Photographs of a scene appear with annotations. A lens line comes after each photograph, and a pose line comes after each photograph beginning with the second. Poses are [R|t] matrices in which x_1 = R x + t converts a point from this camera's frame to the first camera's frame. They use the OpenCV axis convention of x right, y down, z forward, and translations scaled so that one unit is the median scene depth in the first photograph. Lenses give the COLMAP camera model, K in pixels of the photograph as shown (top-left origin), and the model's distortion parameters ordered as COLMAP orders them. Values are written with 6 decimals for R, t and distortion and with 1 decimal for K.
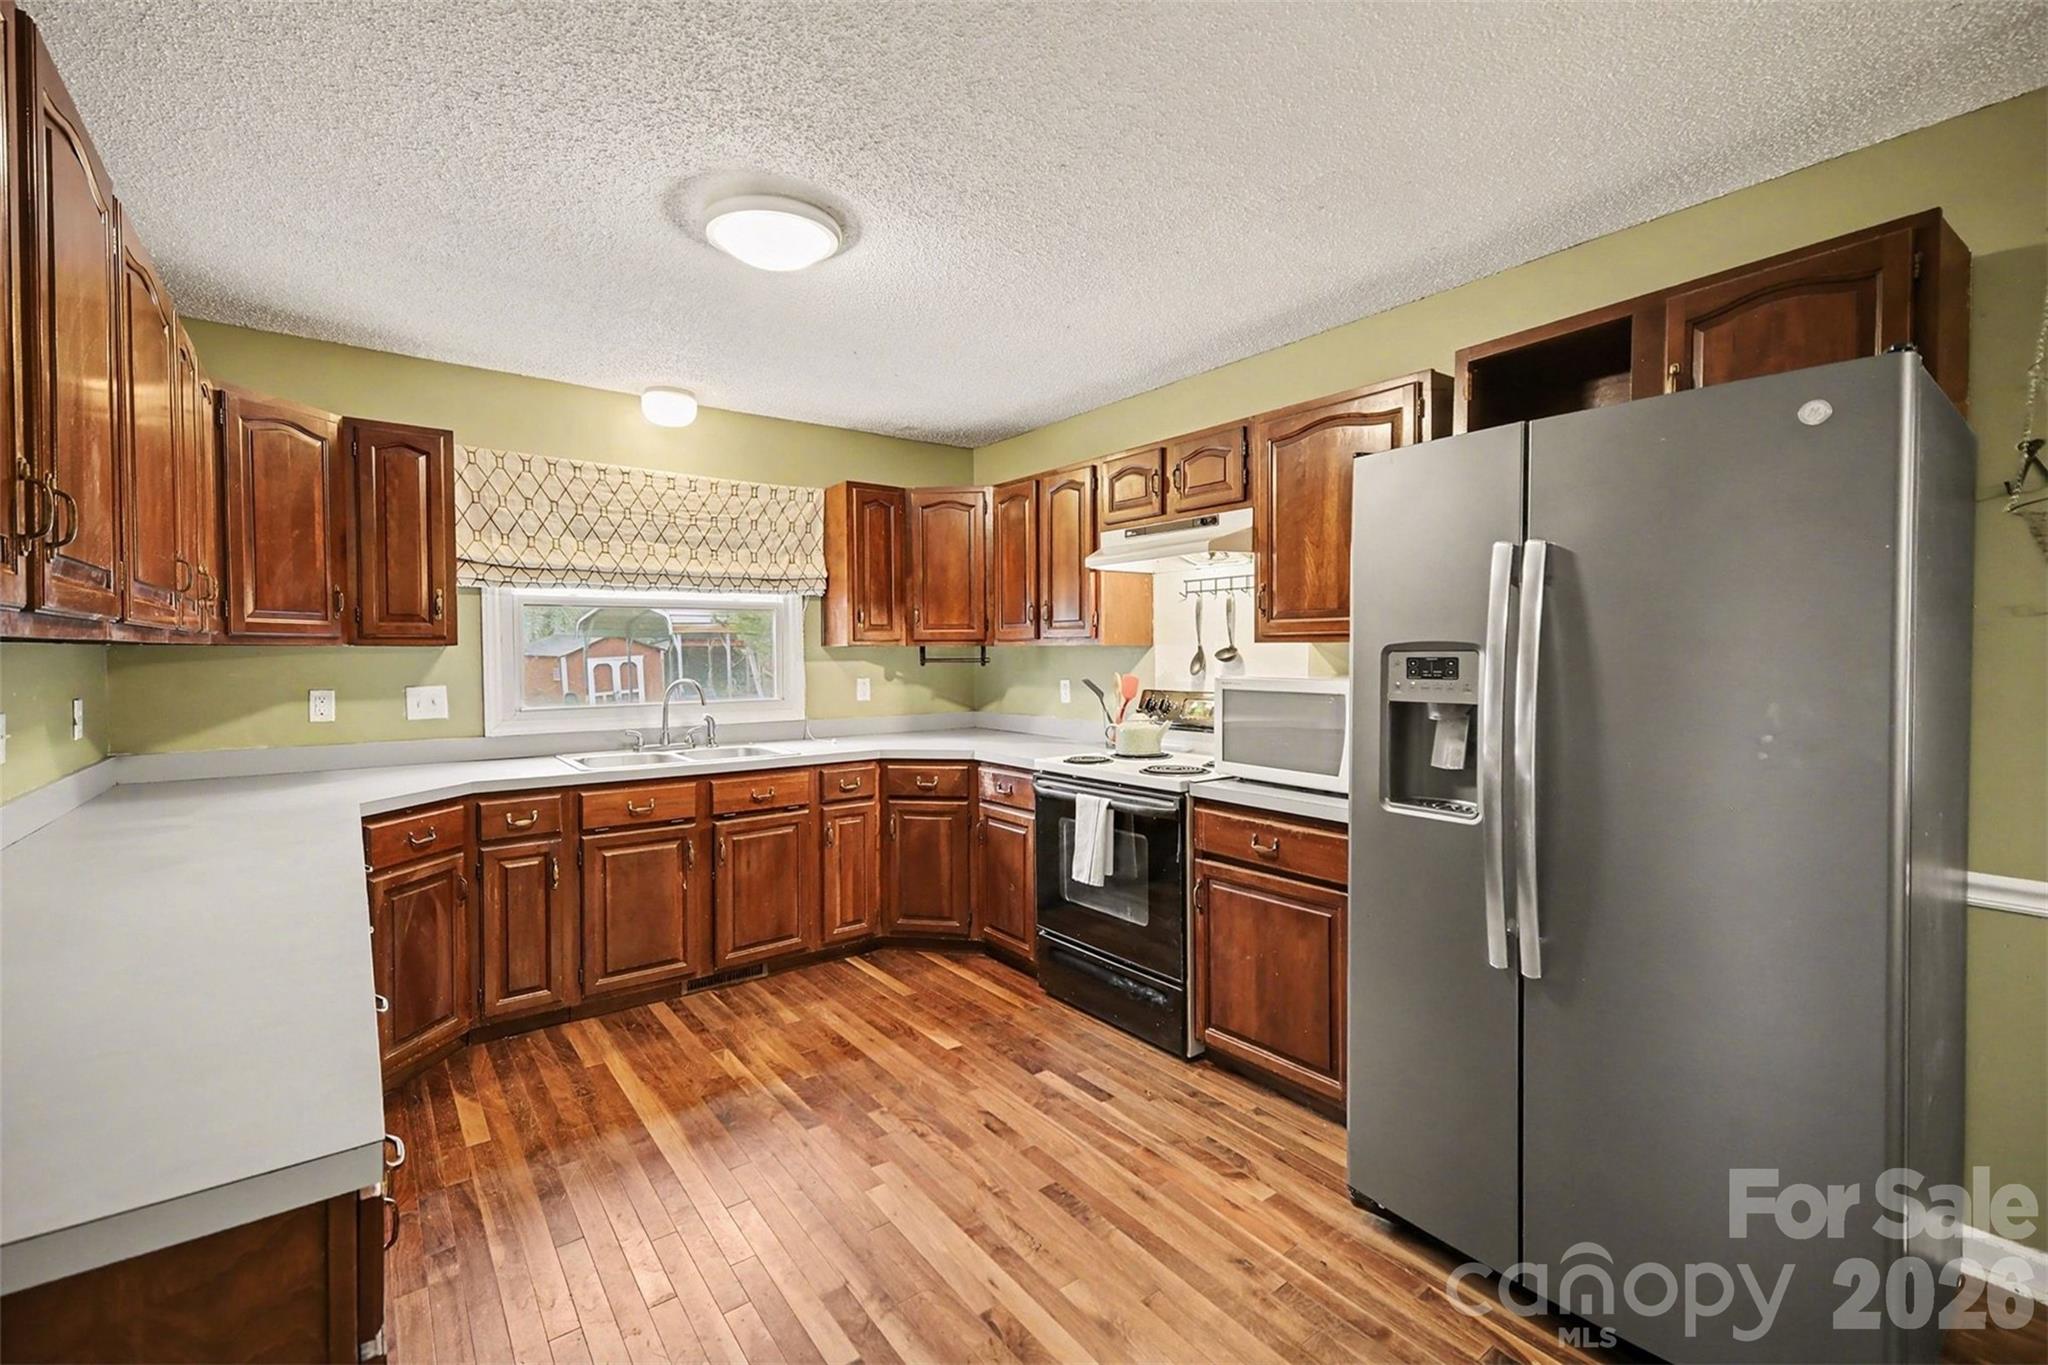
lens RADIAL K [[850.2, 0, 1024.1], [0, 850.2, 689.8], [0, 0, 1]] dist [-0.000168, 0.004969]
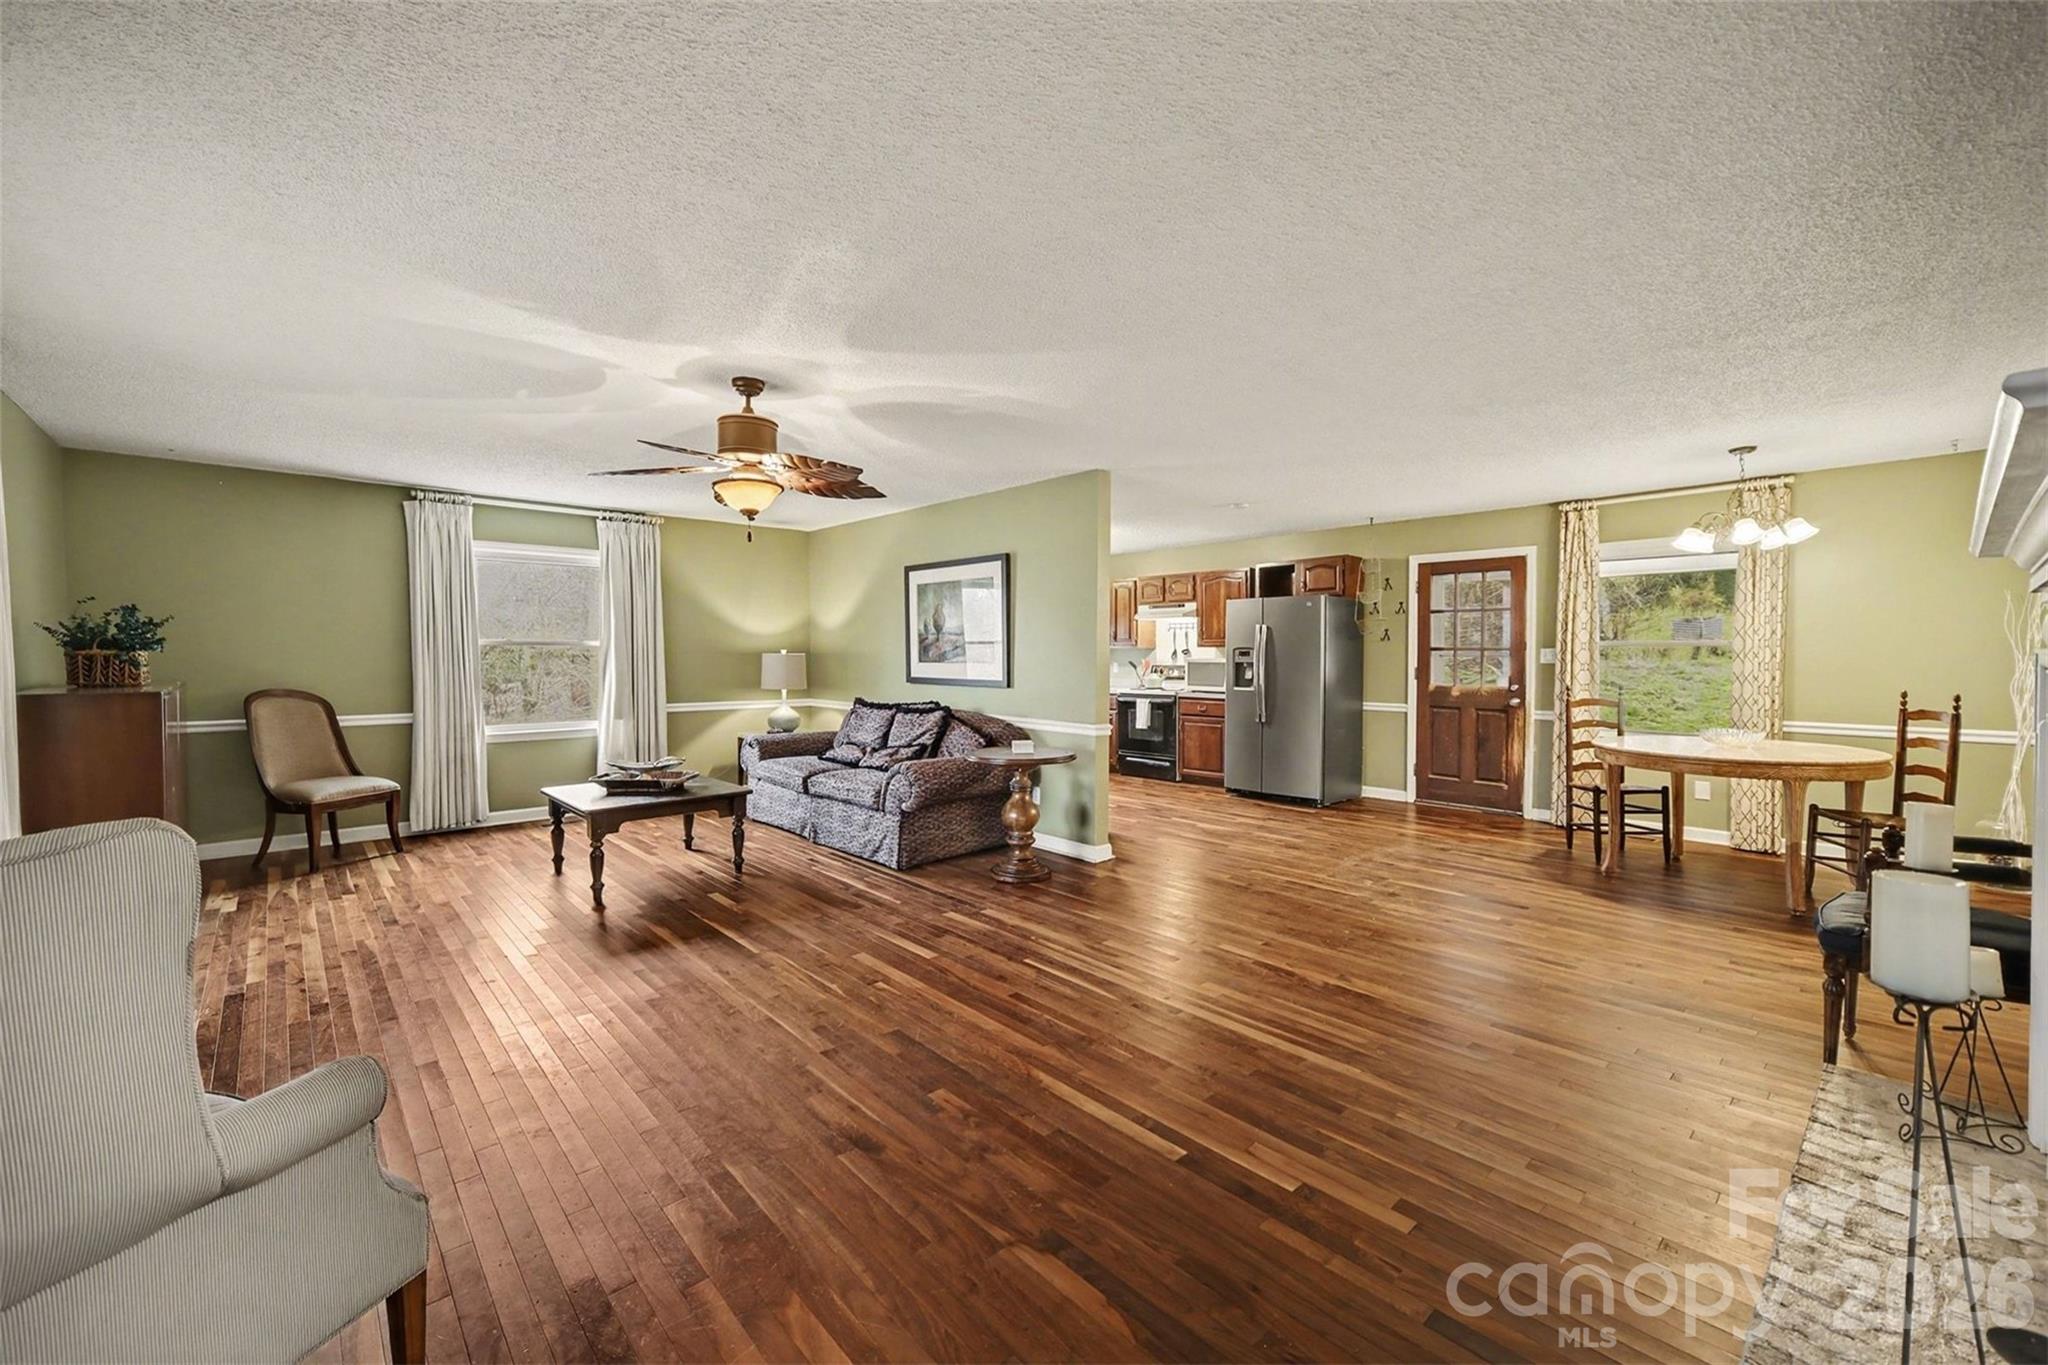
lens RADIAL K [[821.8, 0, 1022.1], [0, 821.8, 669.4], [0, 0, 1]] dist [0.005469, -0.001327]
pose [[0.996119, 0.007301, 0.087718, -0.575116], [-0.004669, 0.999534, -0.030168, 0.108607], [-0.087898, 0.029641, 0.995688, -1.763522]]
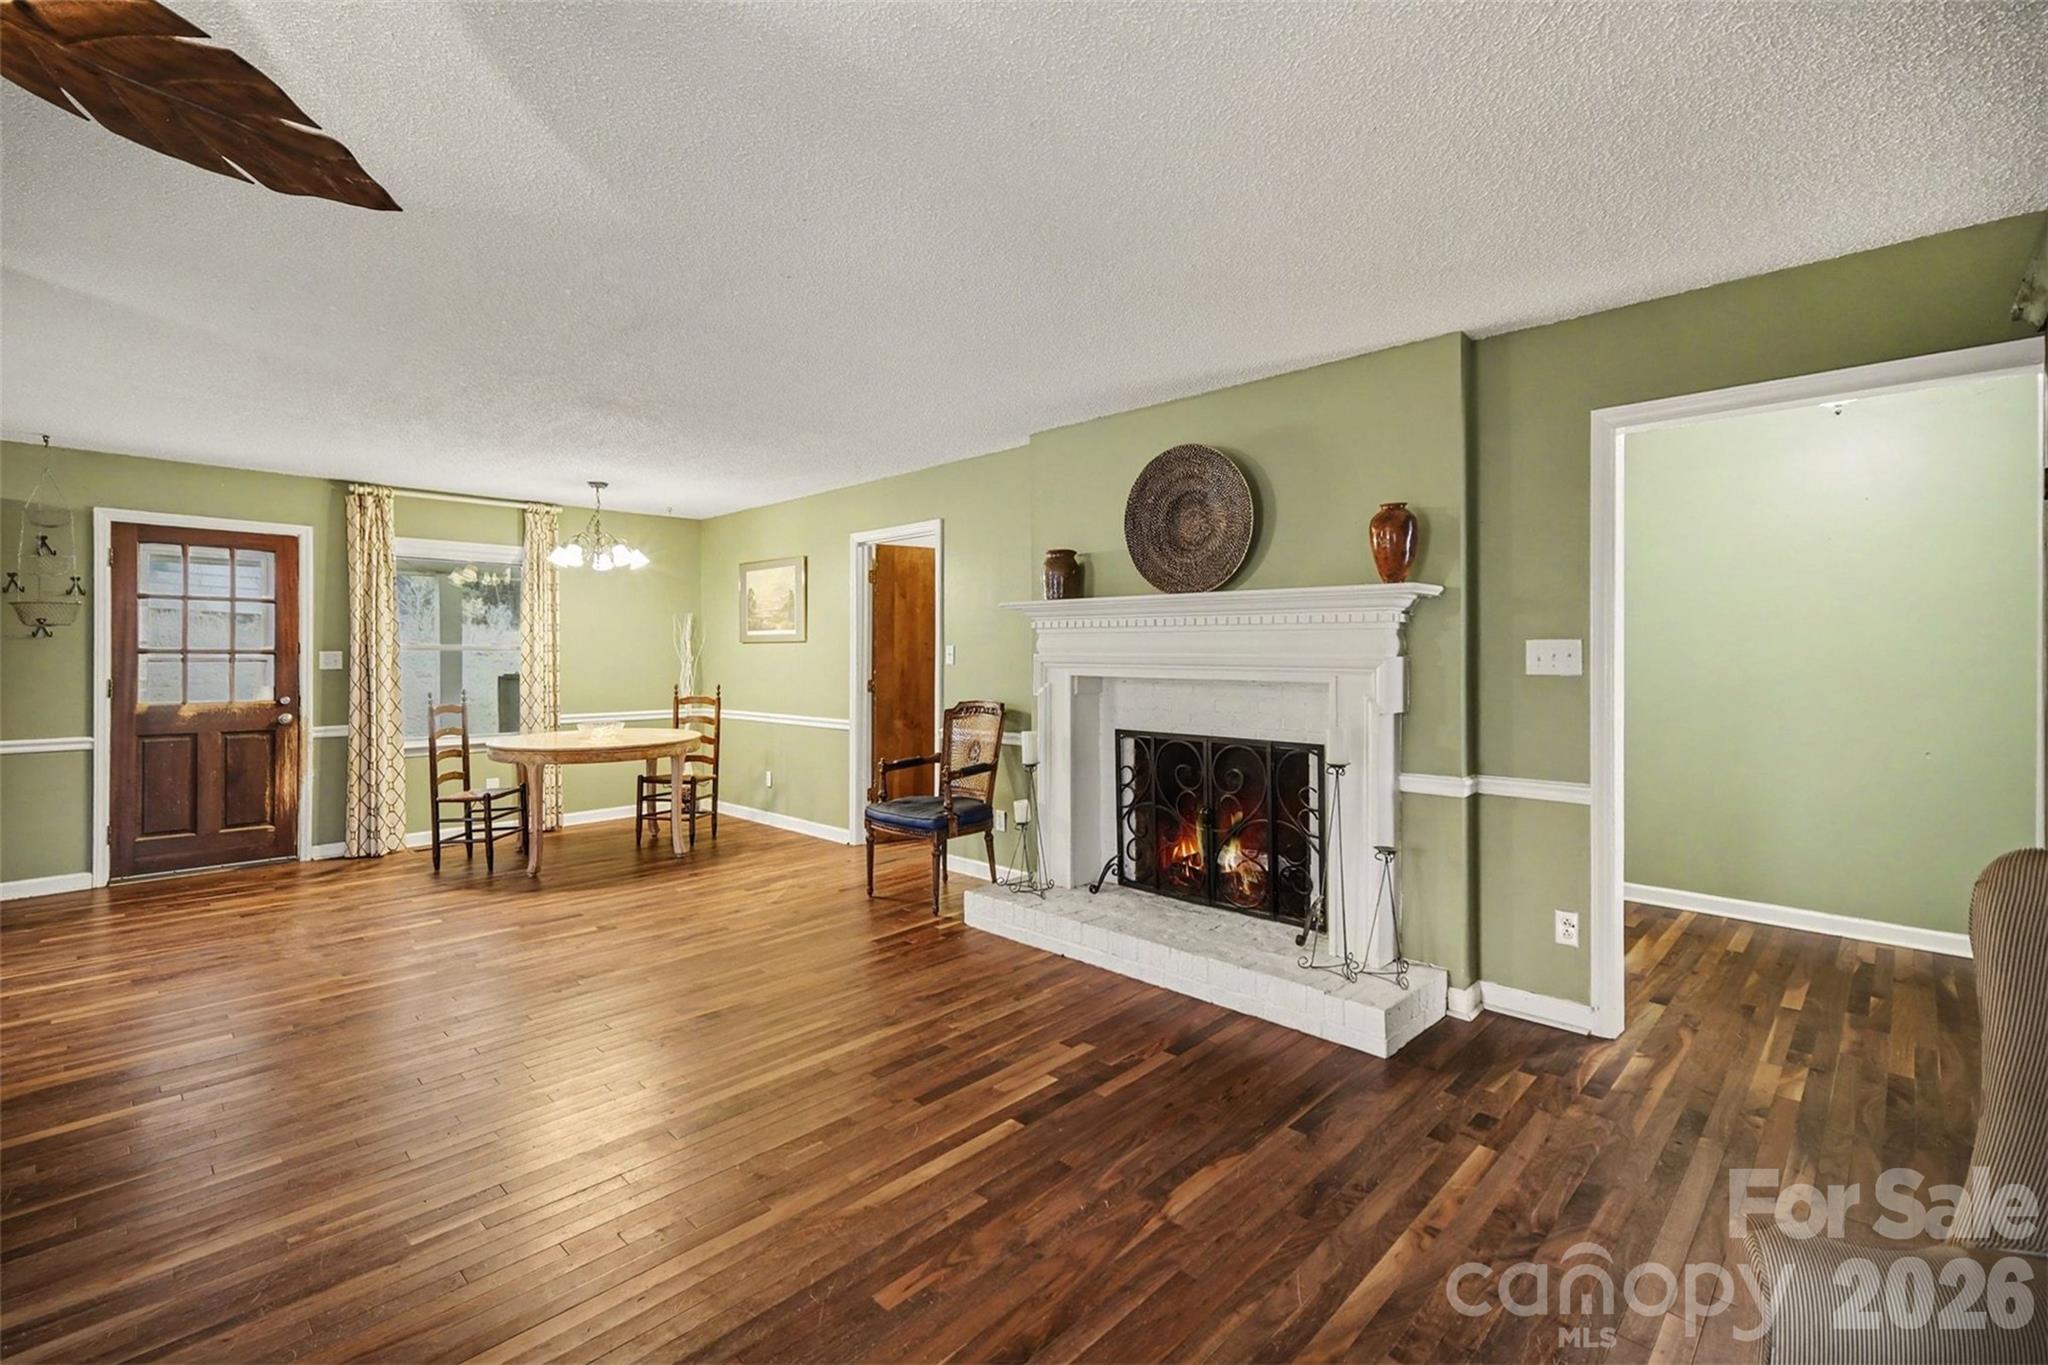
lens RADIAL K [[894.8, 0, 1027.9], [0, 894.8, 656.0], [0, 0, 1]] dist [0.006433, -0.001785]
pose [[-0.170692, 0.013886, 0.985227, -1.206603], [0.052419, 0.998613, -0.004994, 0.082506], [-0.983929, 0.050792, -0.171183, -0.925645]]
